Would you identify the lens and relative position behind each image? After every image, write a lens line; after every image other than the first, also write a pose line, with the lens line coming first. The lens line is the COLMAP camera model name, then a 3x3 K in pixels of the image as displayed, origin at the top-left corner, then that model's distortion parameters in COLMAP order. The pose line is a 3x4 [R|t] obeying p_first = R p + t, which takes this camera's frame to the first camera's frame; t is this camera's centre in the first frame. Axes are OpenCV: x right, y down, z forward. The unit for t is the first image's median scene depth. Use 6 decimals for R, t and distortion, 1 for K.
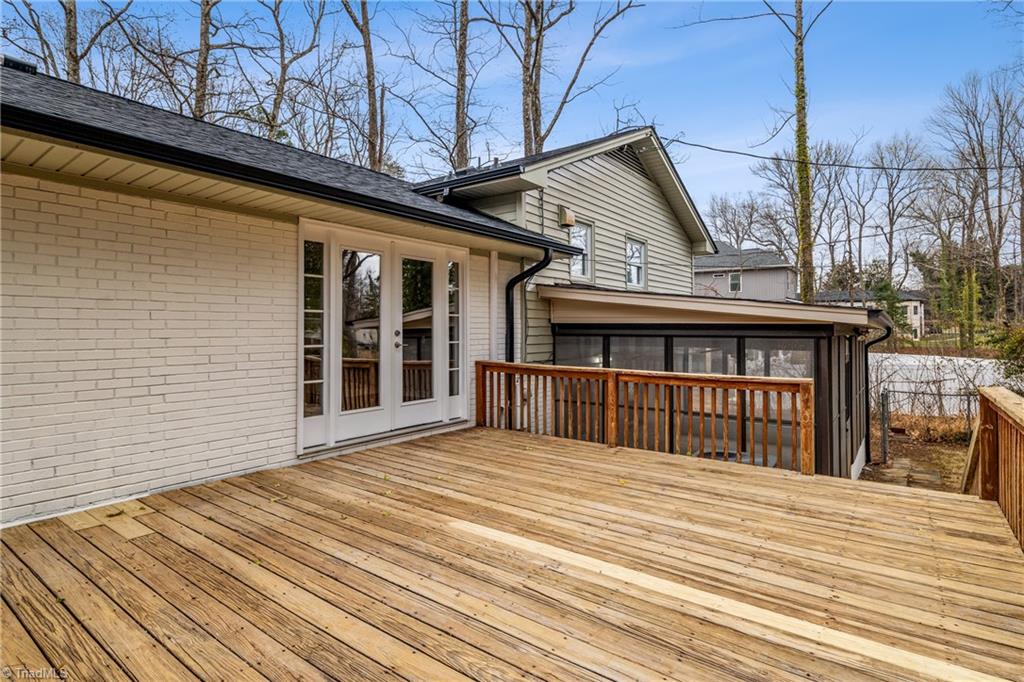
lens RADIAL K [[525.7, 0, 508.9], [0, 525.7, 328.1], [0, 0, 1]] dist [-0.001337, -0.000170]
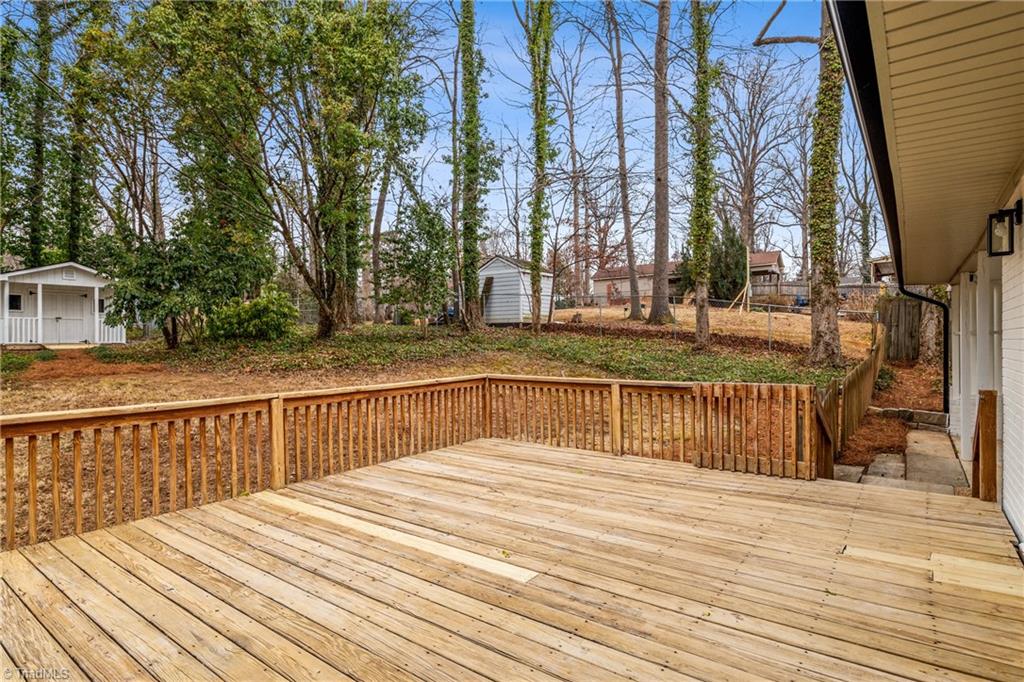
lens RADIAL K [[531.5, 0, 512.0], [0, 531.5, 341.0], [0, 0, 1]] dist [-0.000999, -0.000053]
pose [[-0.999966, 0.004425, -0.007019, -0.064039], [0.004473, 0.999966, -0.006896, 0.001549], [0.006989, -0.006927, -0.999952, 1.900239]]
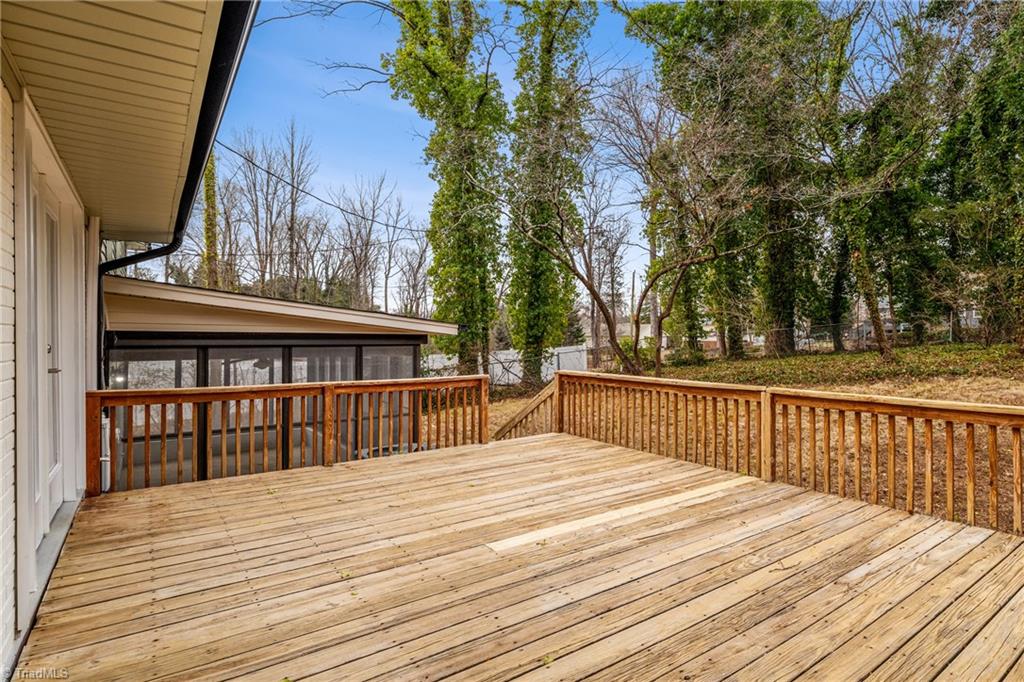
lens RADIAL K [[525.7, 0, 508.9], [0, 525.7, 328.1], [0, 0, 1]] dist [-0.001337, -0.000170]
pose [[0.318270, 0.015176, 0.947879, -1.011069], [-0.000844, 0.999876, -0.015725, -0.005892], [-0.948000, 0.004204, 0.318244, 0.689154]]
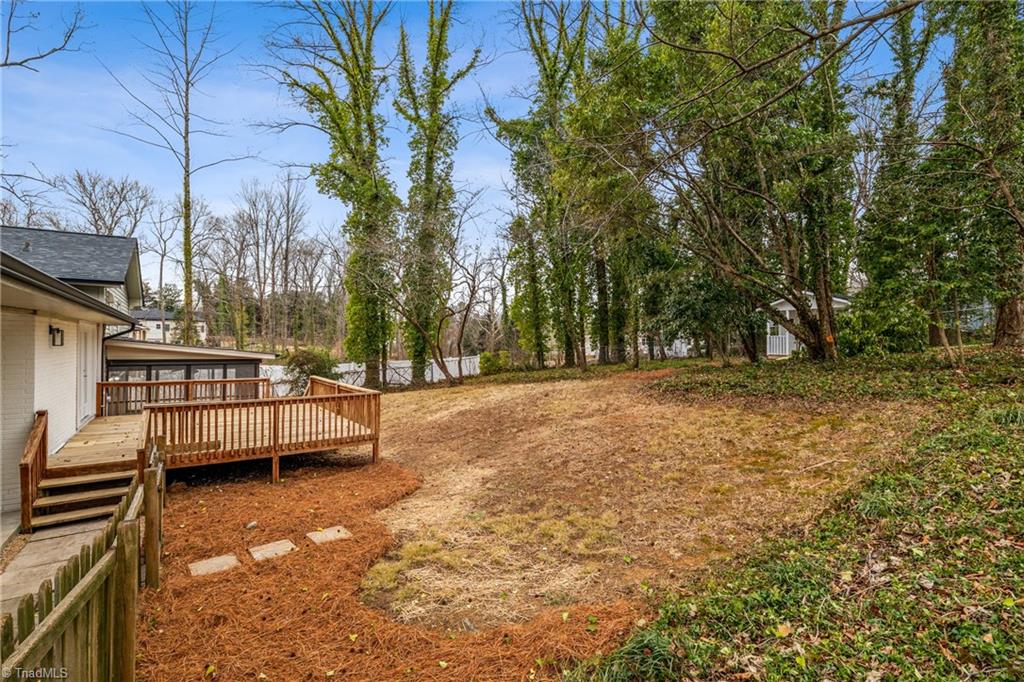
lens RADIAL K [[467.7, 0, 512.0], [0, 467.7, 341.0], [0, 0, 1]] dist [0.000892, -0.000167]
pose [[0.302550, 0.005413, 0.953118, -2.468273], [-0.006825, 0.999971, -0.003513, -0.183170], [-0.953109, -0.005442, 0.302578, -1.850427]]
